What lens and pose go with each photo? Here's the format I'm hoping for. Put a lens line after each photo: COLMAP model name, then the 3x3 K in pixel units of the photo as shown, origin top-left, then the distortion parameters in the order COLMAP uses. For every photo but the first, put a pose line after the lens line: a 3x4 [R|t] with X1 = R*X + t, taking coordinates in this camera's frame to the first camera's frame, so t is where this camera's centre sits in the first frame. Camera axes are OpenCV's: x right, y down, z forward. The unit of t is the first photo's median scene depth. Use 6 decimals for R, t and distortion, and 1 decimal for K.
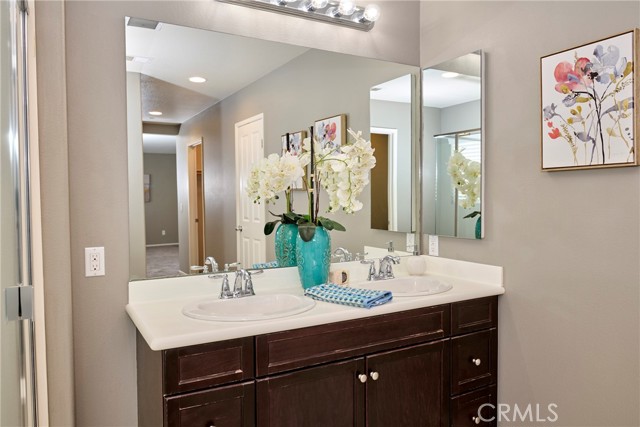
lens RADIAL K [[463.3, 0, 320.8], [0, 463.3, 215.0], [0, 0, 1]] dist [0.006893, 0.001803]
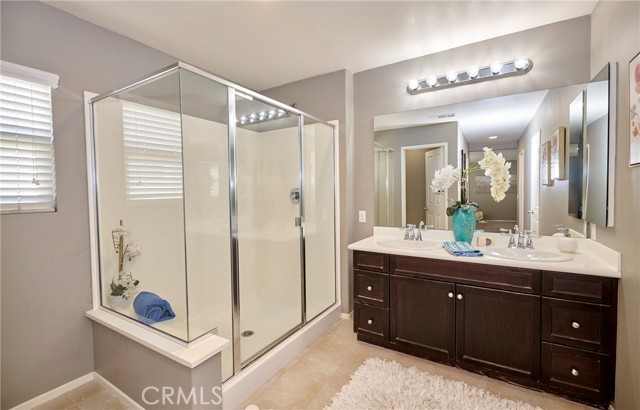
lens RADIAL K [[284.5, 0, 322.6], [0, 284.5, 202.1], [0, 0, 1]] dist [-0.002816, -0.001177]
pose [[0.483310, 0.032437, -0.874848, 0.727631], [-0.029122, 0.999356, 0.020965, -0.005051], [0.874965, 0.015344, 0.483943, 0.050905]]
